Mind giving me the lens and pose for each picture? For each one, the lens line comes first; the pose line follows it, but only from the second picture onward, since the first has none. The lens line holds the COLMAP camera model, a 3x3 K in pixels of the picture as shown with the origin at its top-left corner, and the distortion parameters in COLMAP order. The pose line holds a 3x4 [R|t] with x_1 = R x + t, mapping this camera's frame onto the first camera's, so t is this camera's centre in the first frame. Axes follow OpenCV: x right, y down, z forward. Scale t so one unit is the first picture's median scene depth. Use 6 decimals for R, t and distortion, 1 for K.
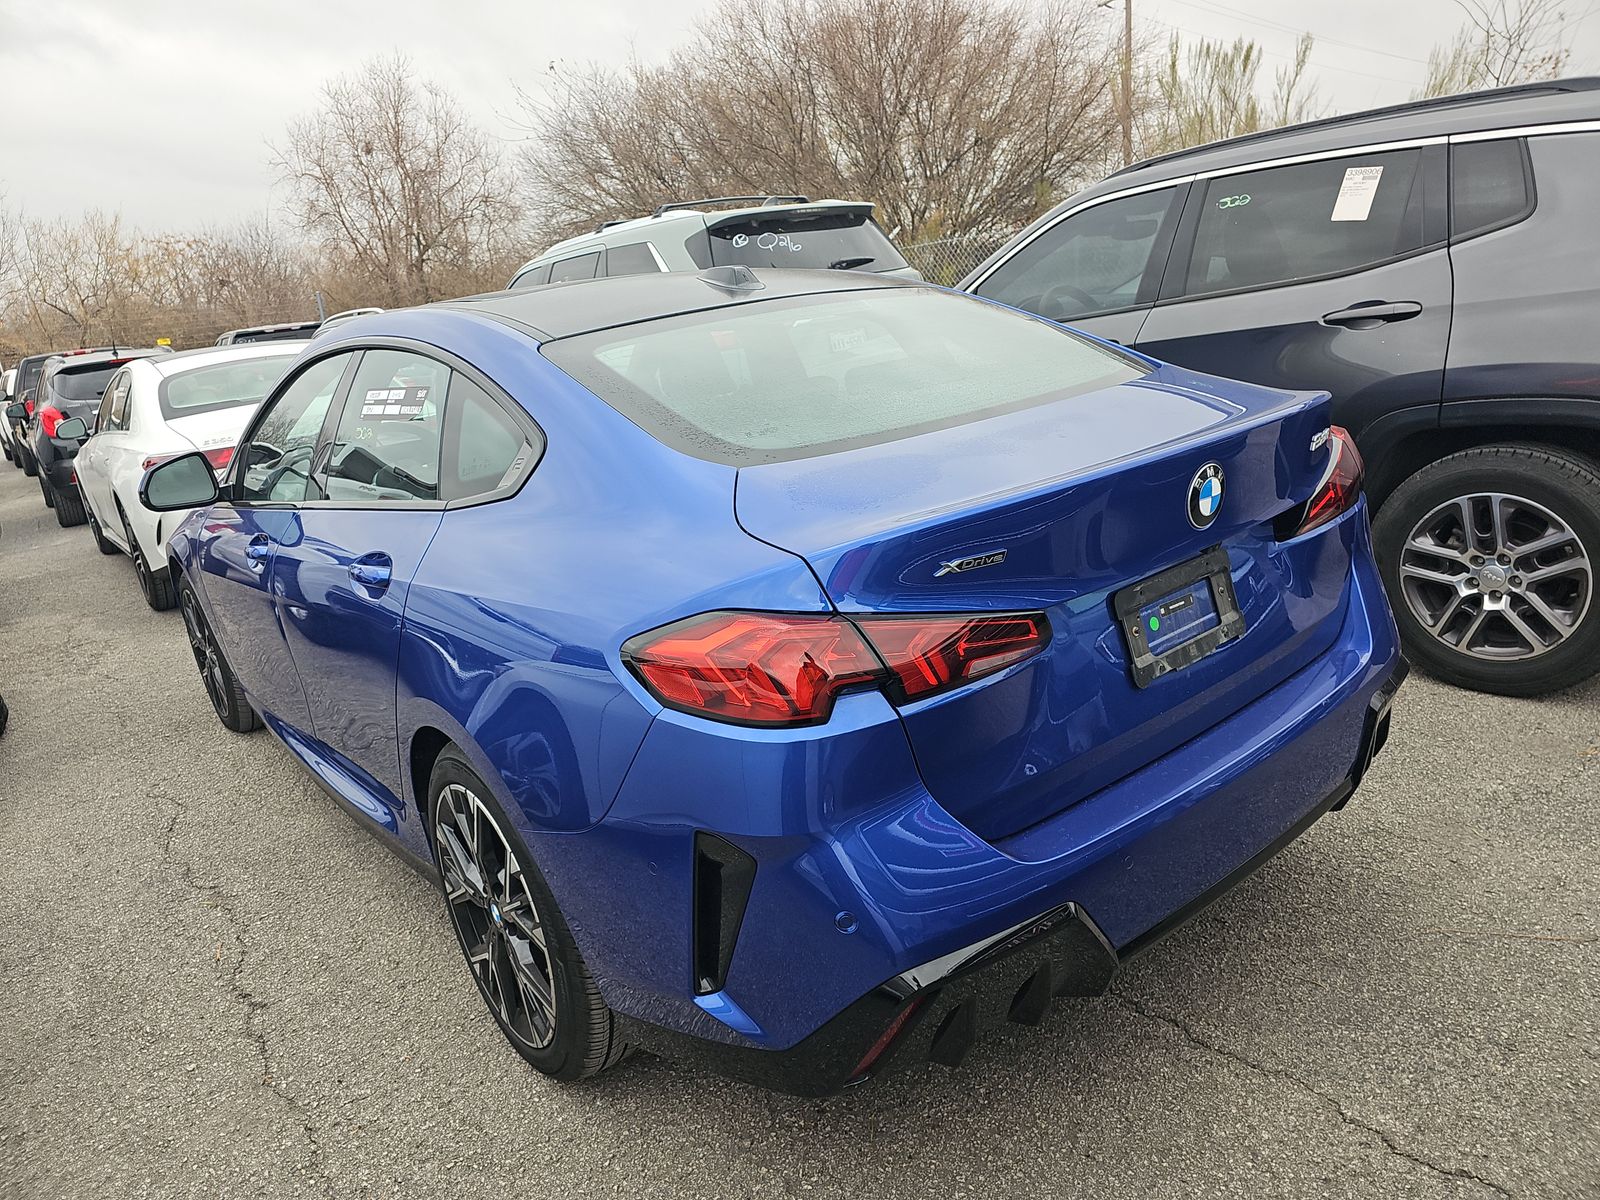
lens RADIAL K [[1088.8, 0, 798.8], [0, 1088.8, 599.8], [0, 0, 1]] dist [0.024649, -0.039688]
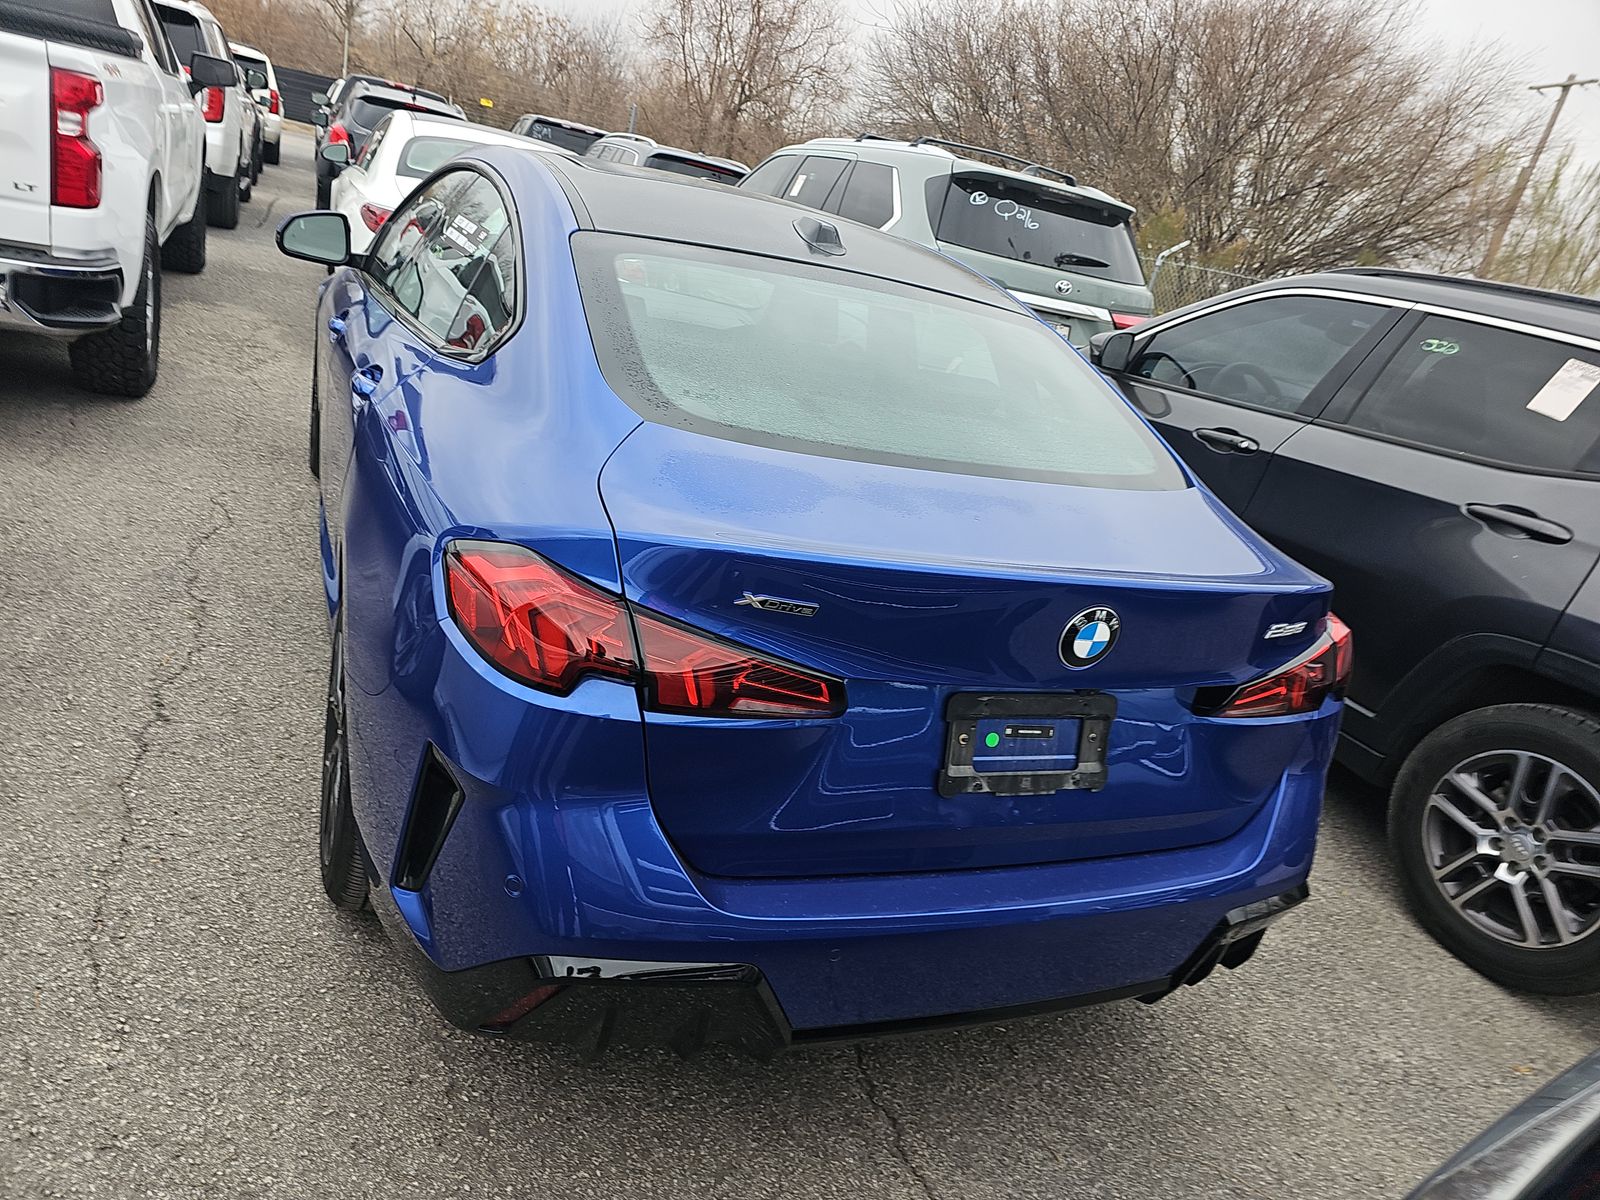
lens RADIAL K [[1088.8, 0, 800.8], [0, 1088.8, 597.4], [0, 0, 1]] dist [0.024649, -0.039688]
pose [[0.908144, 0.393587, -0.142705, 0.149863], [-0.383834, 0.918849, 0.091590, -0.065012], [0.167172, -0.028402, 0.985519, 0.030558]]
